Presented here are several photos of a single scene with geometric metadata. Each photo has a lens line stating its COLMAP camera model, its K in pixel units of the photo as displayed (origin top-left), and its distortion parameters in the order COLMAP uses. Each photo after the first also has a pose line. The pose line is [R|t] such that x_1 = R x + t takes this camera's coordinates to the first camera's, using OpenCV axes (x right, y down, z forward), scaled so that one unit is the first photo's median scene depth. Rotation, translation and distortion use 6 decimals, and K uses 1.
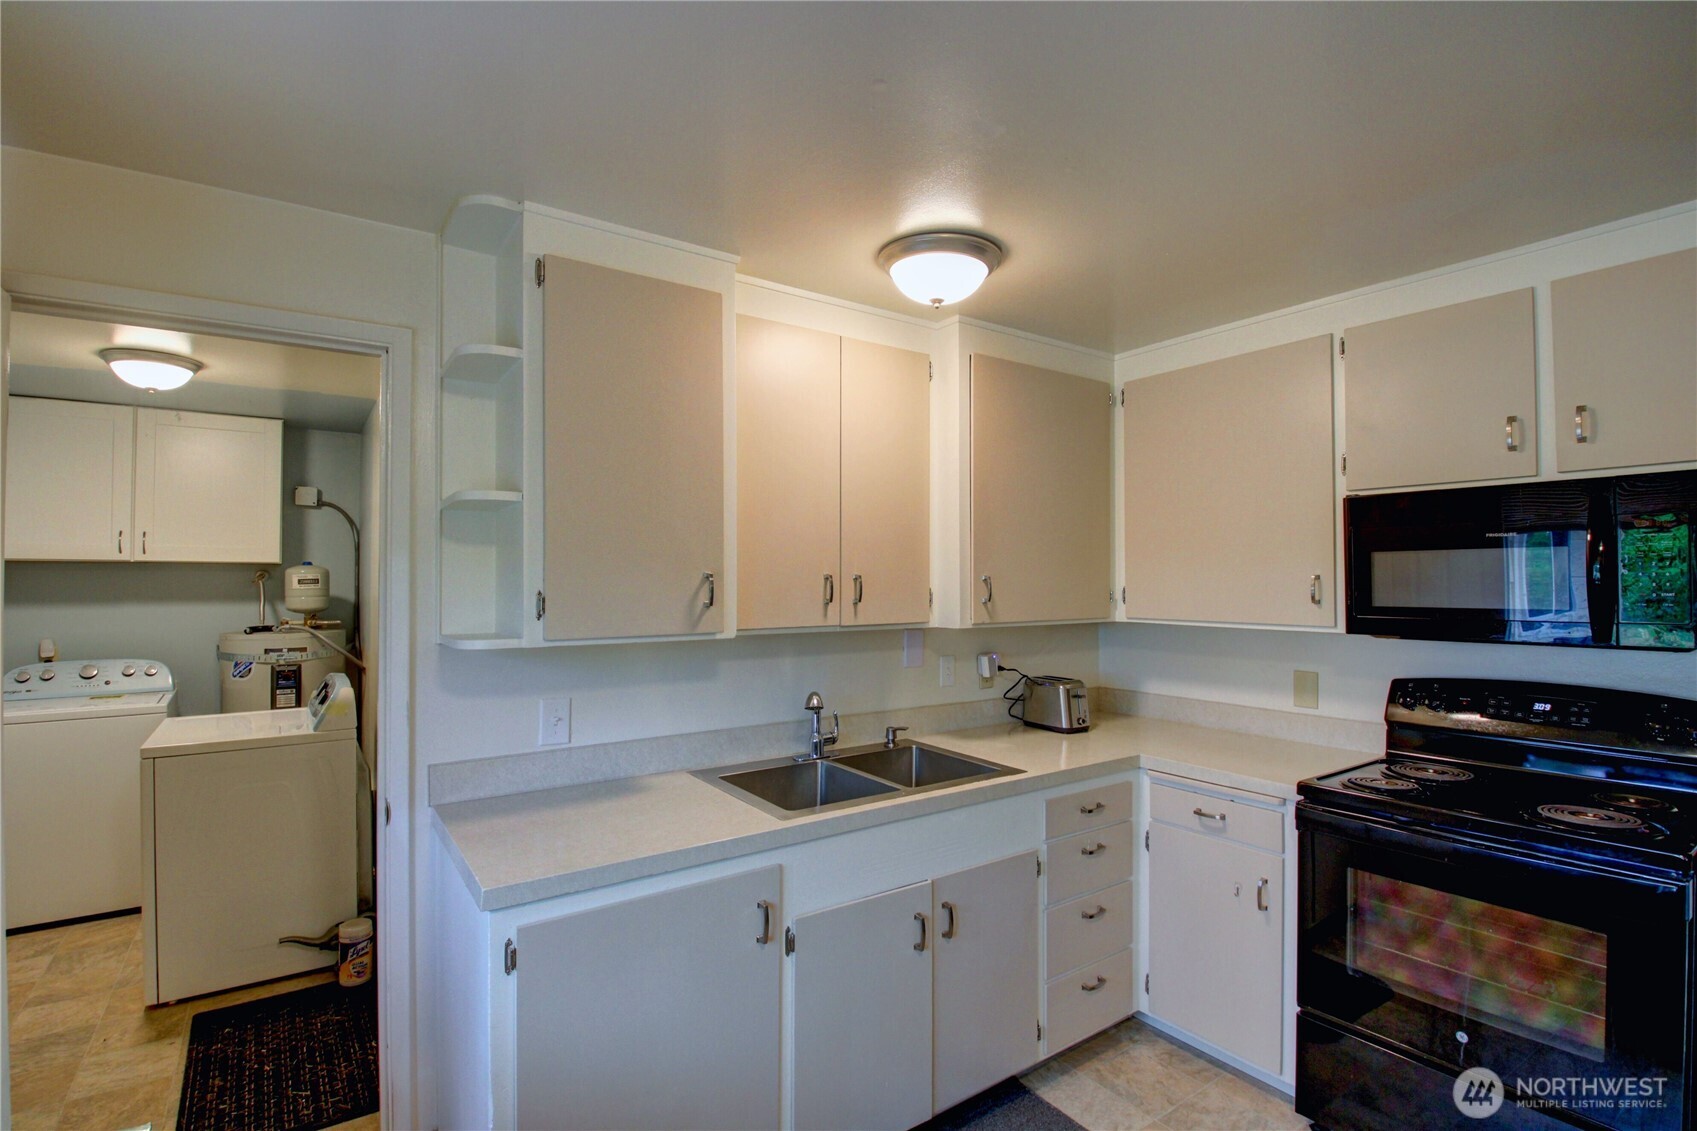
lens RADIAL K [[794.9, 0, 848.5], [0, 794.9, 565.5], [0, 0, 1]] dist [-0.002456, -0.000545]
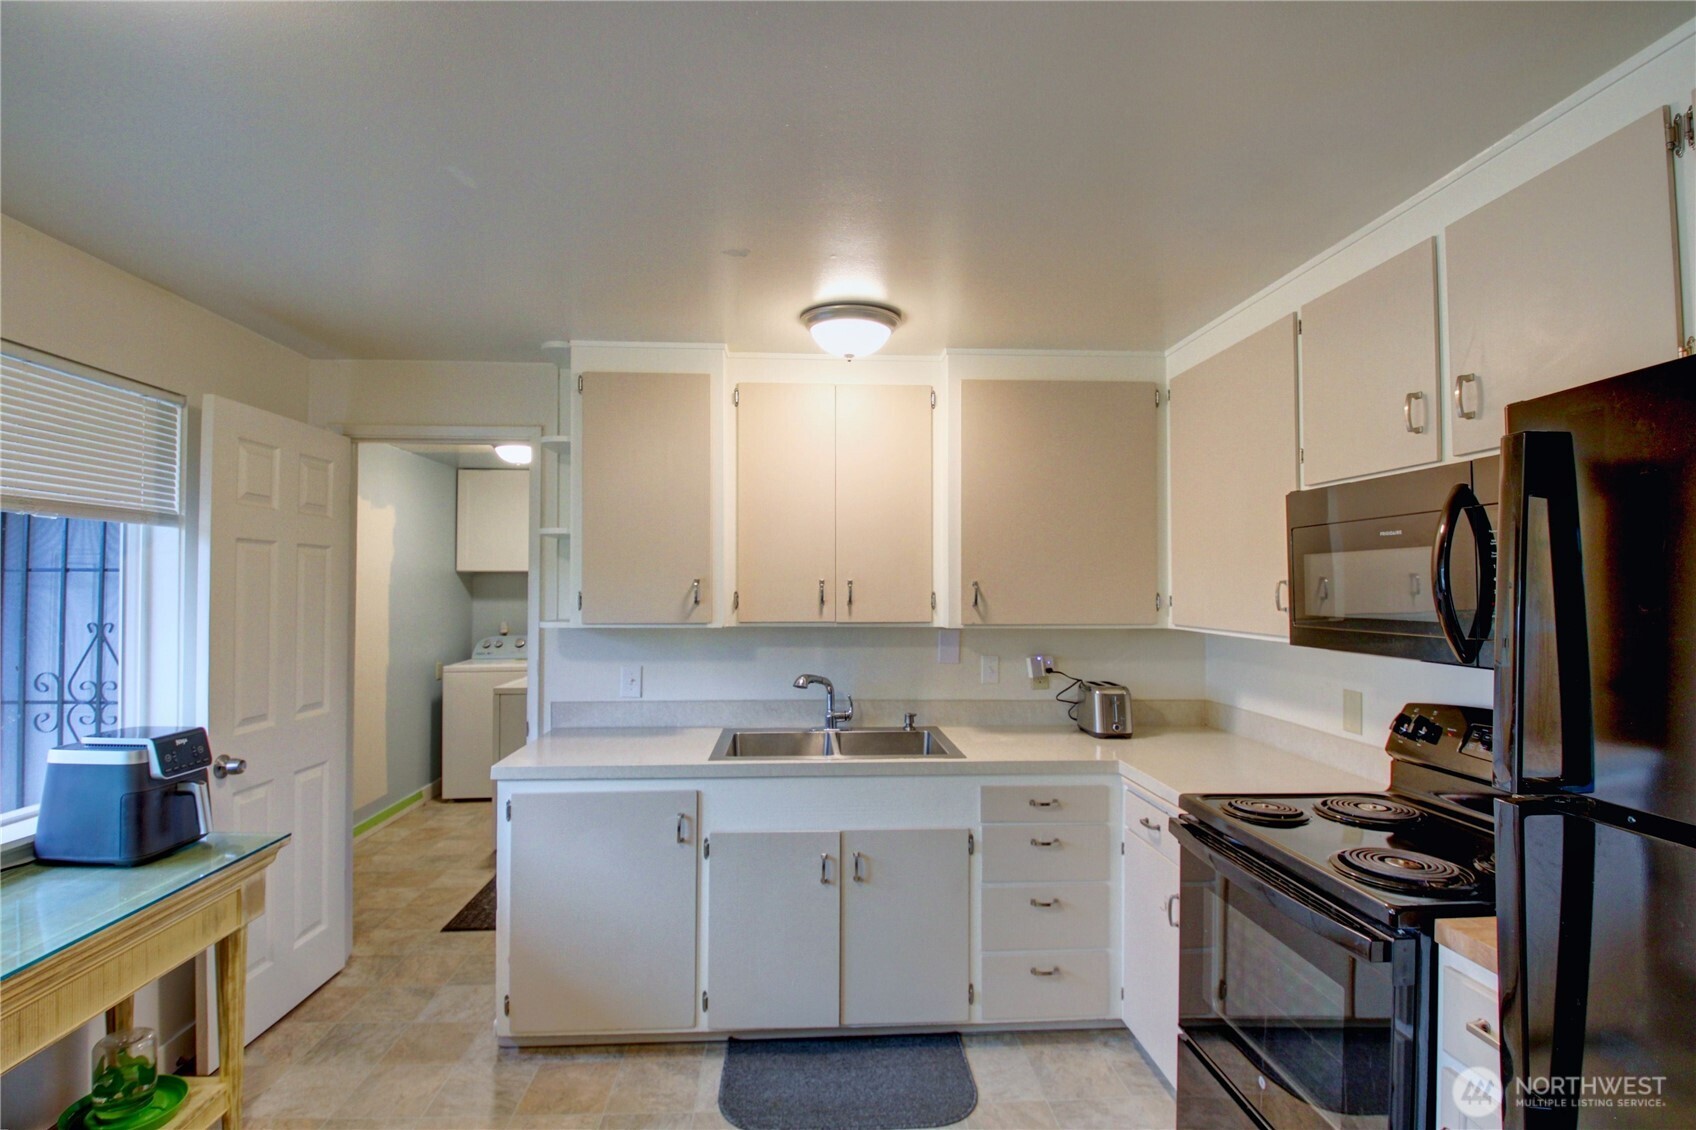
lens RADIAL K [[810.4, 0, 848.0], [0, 810.4, 565.0], [0, 0, 1]] dist [-0.003275, -0.000429]
pose [[0.849723, -0.011632, -0.527101, 0.667736], [0.007869, 0.999925, -0.009380, -0.000290], [0.527170, 0.003823, 0.849751, -0.045414]]
